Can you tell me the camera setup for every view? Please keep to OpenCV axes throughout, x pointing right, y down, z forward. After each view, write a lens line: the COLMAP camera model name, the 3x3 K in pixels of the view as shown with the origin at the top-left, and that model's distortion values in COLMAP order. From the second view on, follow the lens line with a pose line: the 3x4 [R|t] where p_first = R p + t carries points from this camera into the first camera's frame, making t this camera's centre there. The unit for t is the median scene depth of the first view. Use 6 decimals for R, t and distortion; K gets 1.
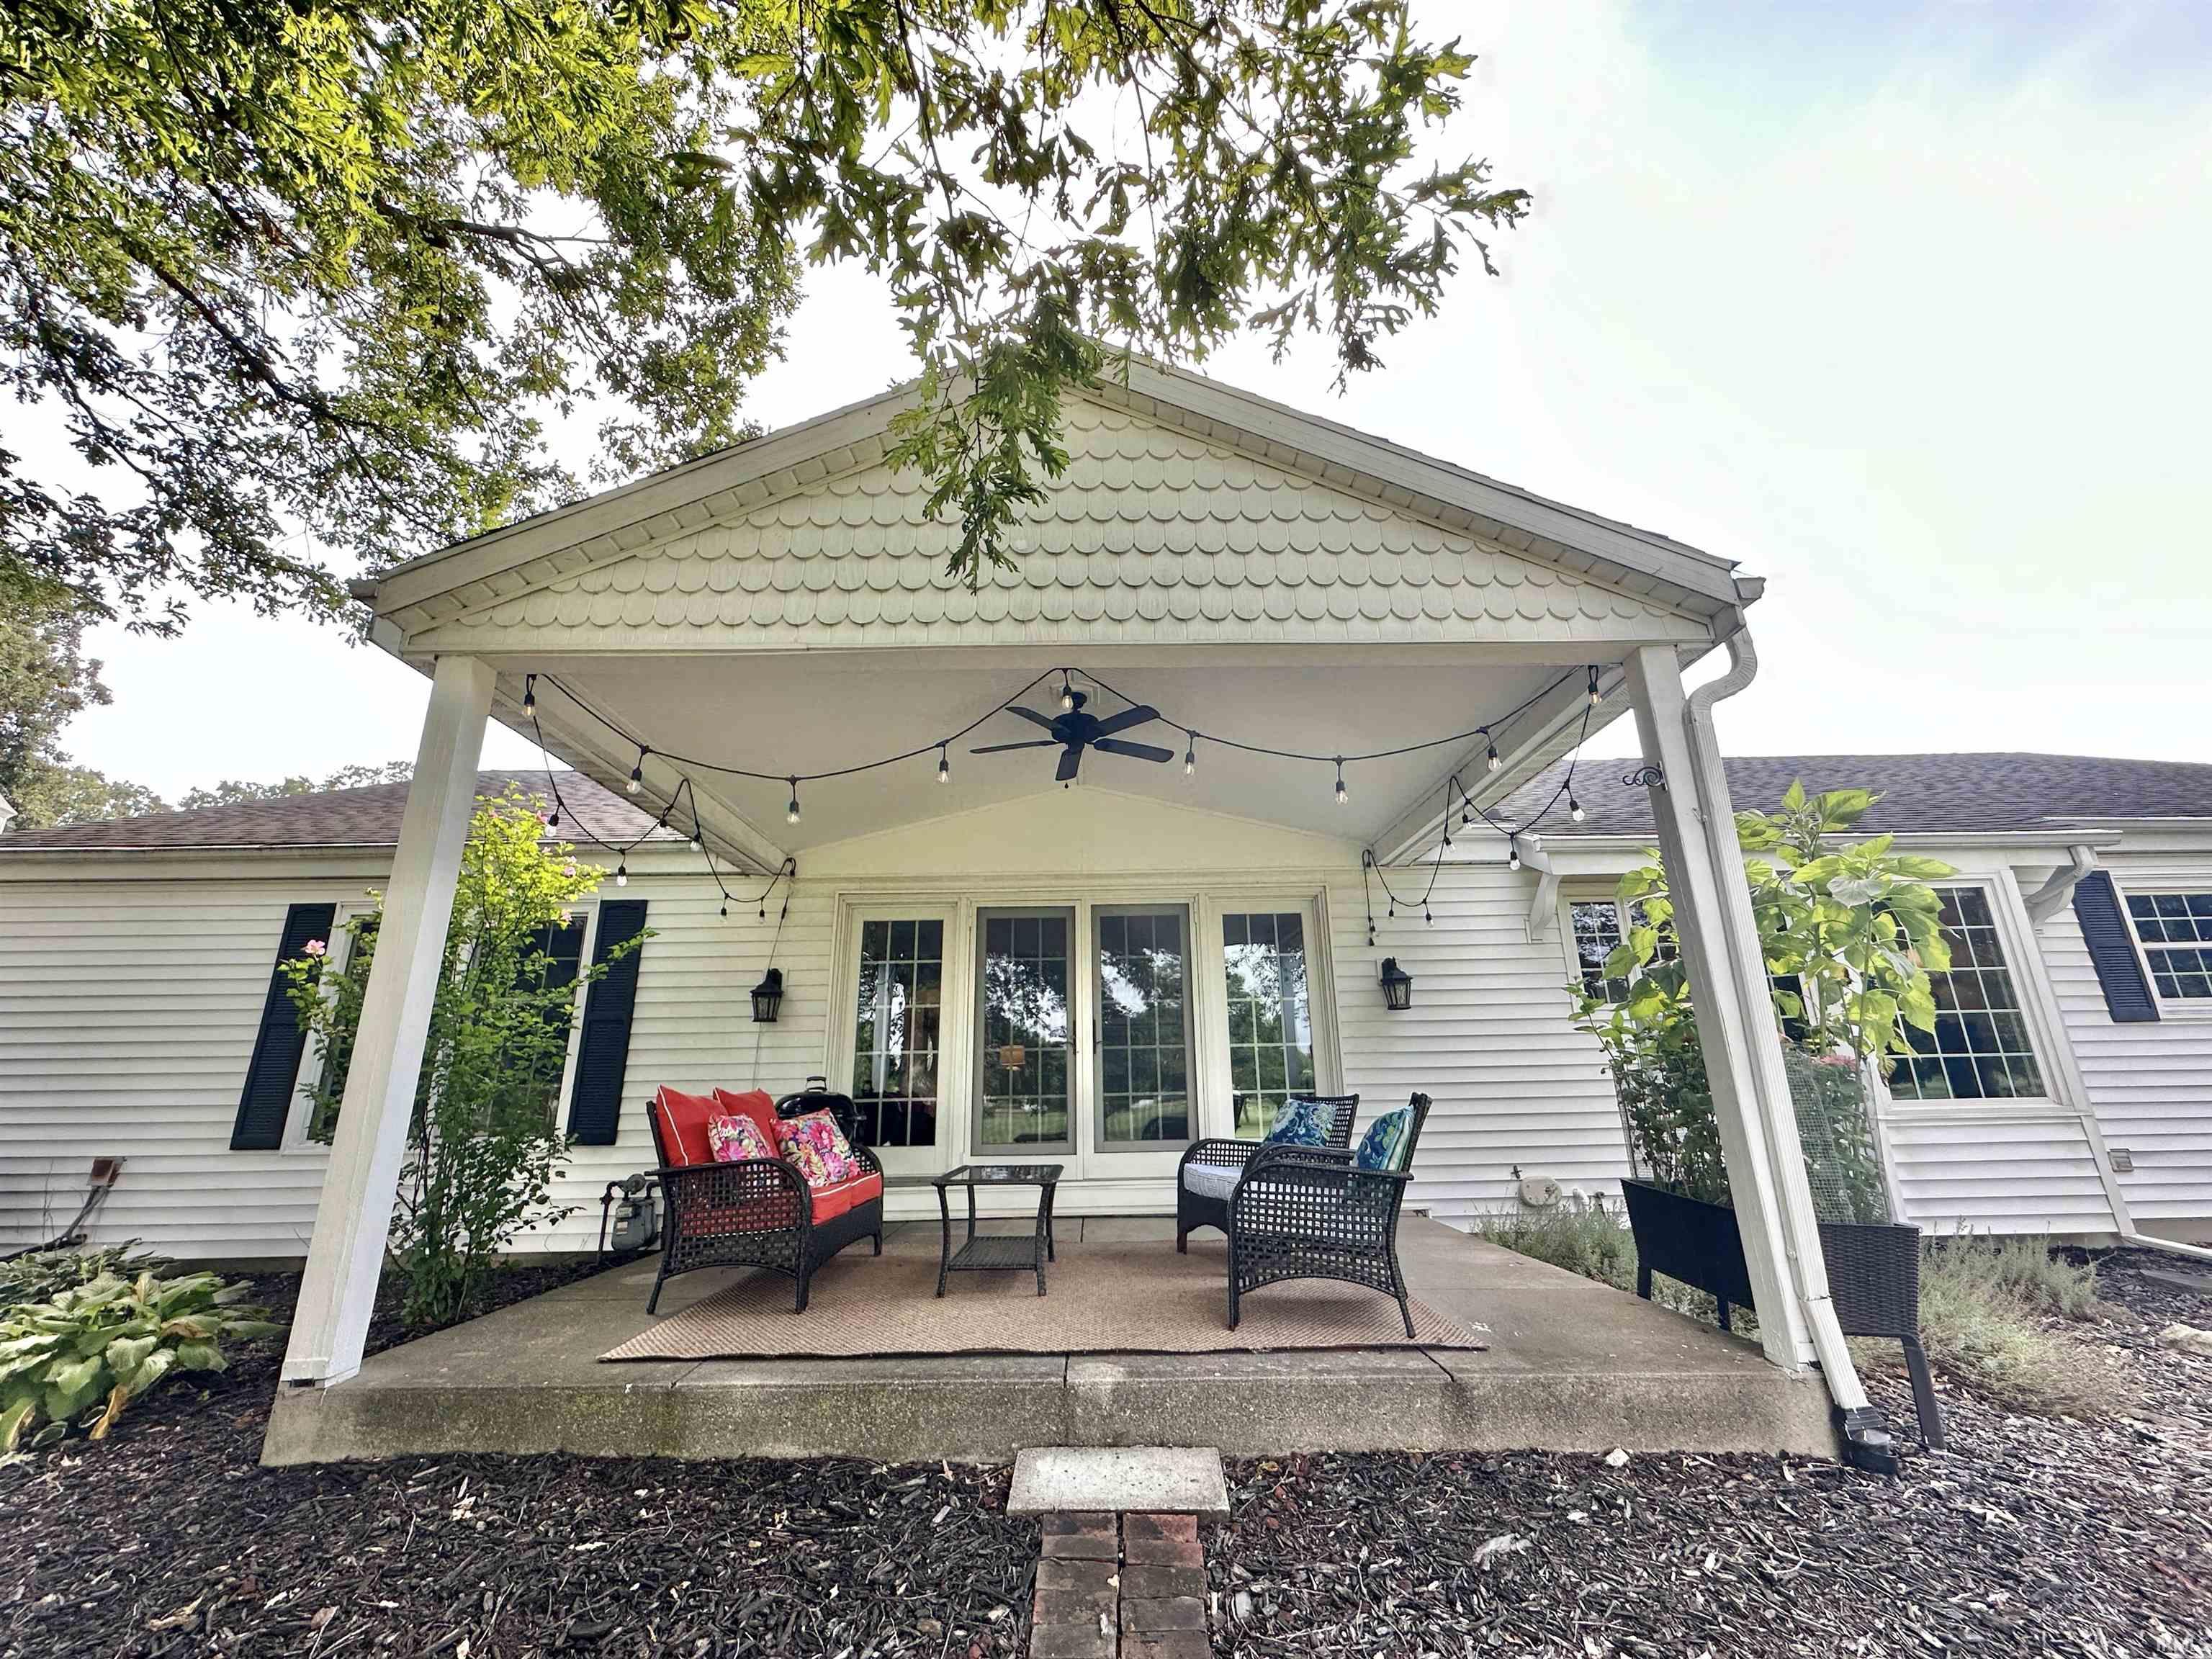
lens RADIAL K [[879.8, 0, 1102.8], [0, 879.8, 825.4], [0, 0, 1]] dist [-0.007961, 0.000931]
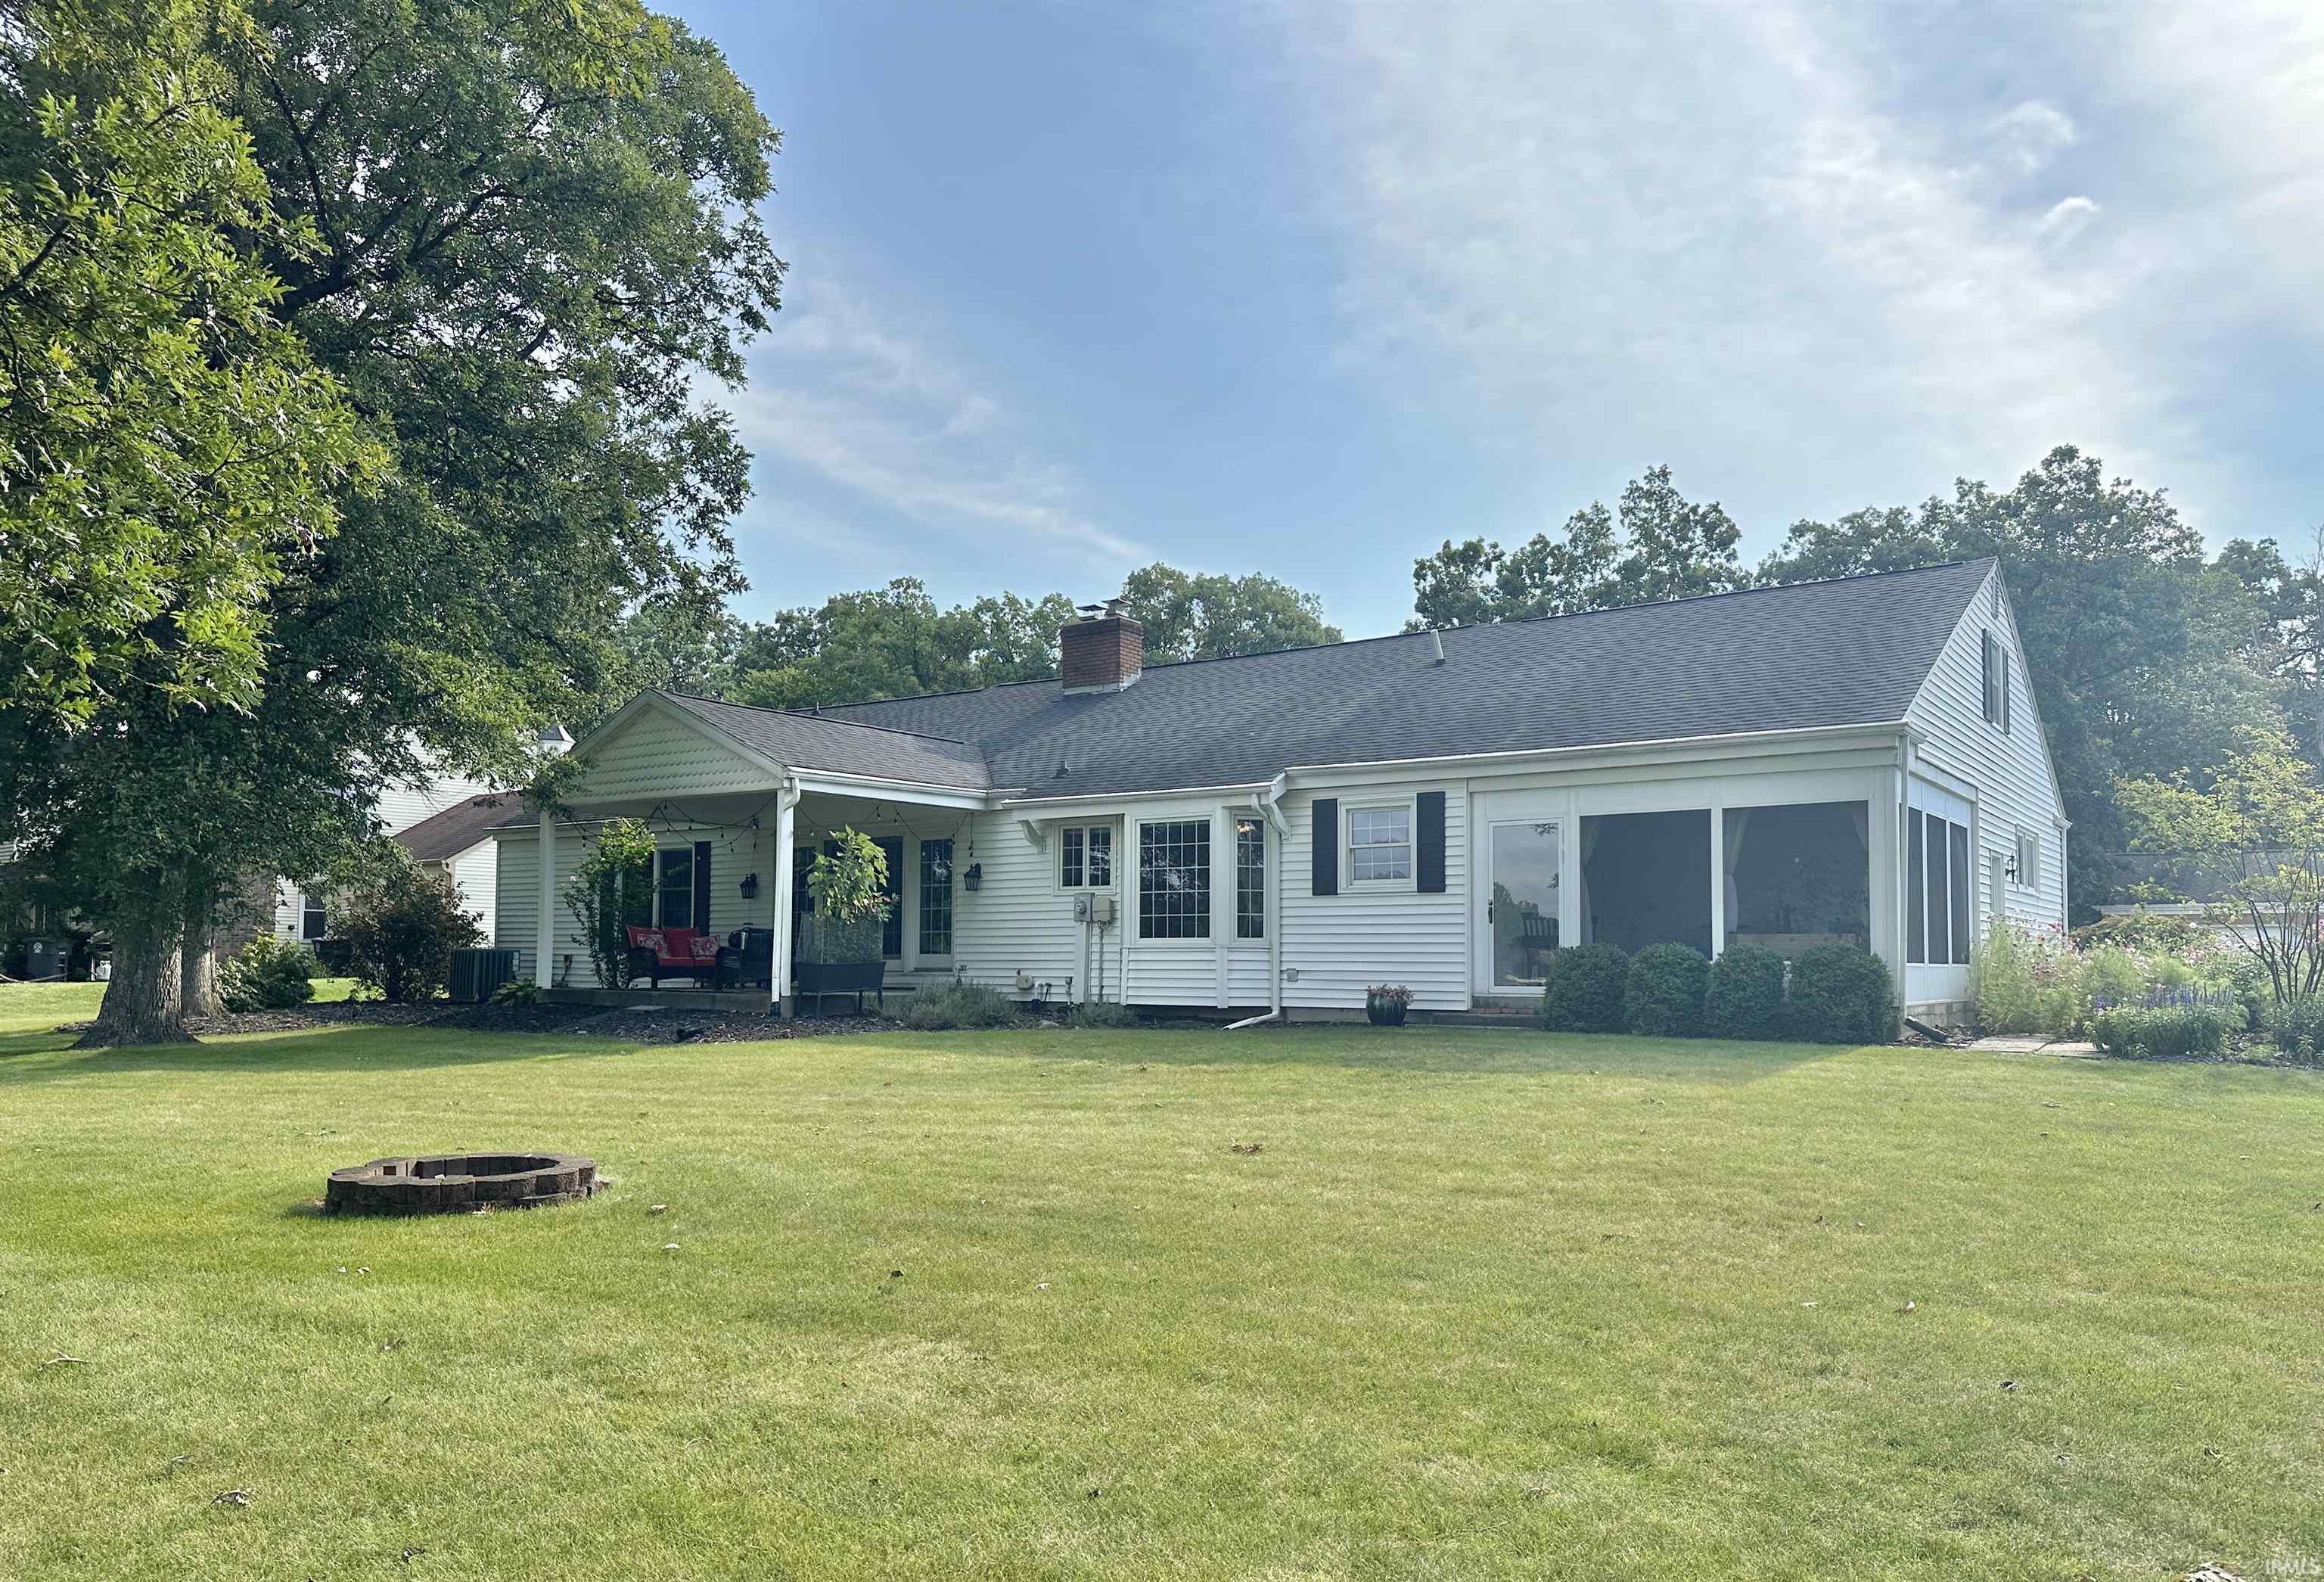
lens RADIAL K [[1641.6, 0, 1162.9], [0, 1641.6, 795.3], [0, 0, 1]] dist [-0.000363, -0.000320]
pose [[0.812110, -0.040809, -0.582076, 2.692840], [0.150541, 0.978434, 0.141437, -0.426775], [0.563751, -0.202488, 0.800739, -1.551610]]
